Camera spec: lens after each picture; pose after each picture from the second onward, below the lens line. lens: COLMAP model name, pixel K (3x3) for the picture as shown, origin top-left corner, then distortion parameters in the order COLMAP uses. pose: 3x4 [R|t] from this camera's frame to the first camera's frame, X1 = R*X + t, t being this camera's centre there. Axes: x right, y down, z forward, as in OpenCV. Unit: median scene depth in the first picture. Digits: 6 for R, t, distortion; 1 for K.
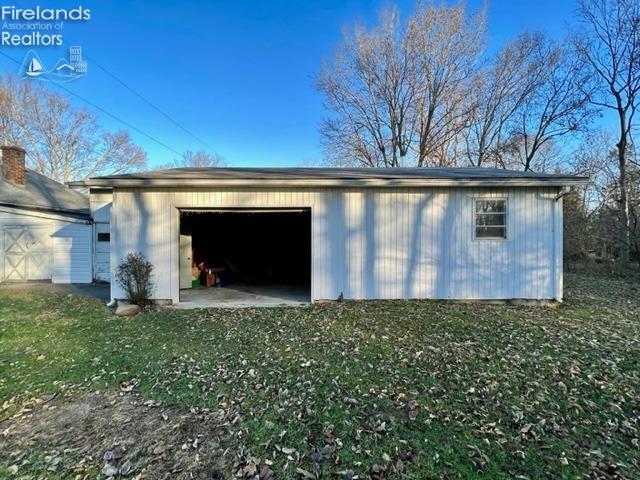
lens RADIAL K [[284.4, 0, 317.3], [0, 284.4, 242.8], [0, 0, 1]] dist [0.001587, -0.000812]
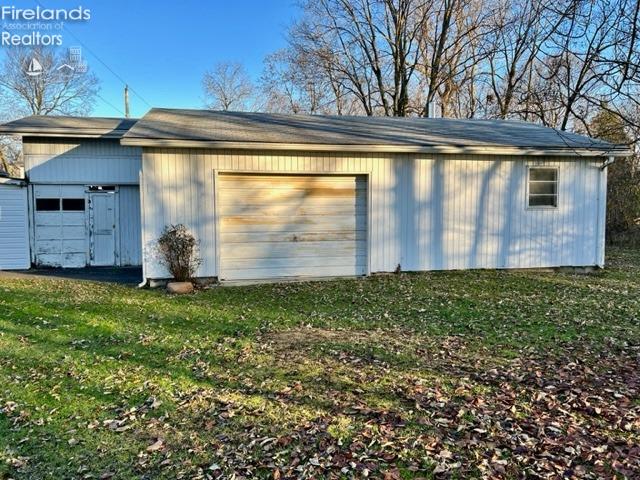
lens RADIAL K [[491.2, 0, 321.9], [0, 491.2, 239.6], [0, 0, 1]] dist [0.044462, -0.052303]
pose [[0.981579, -0.014951, 0.190469, -0.481164], [0.002823, 0.997959, 0.063792, -0.014709], [-0.191034, -0.062079, 0.979618, -0.556981]]
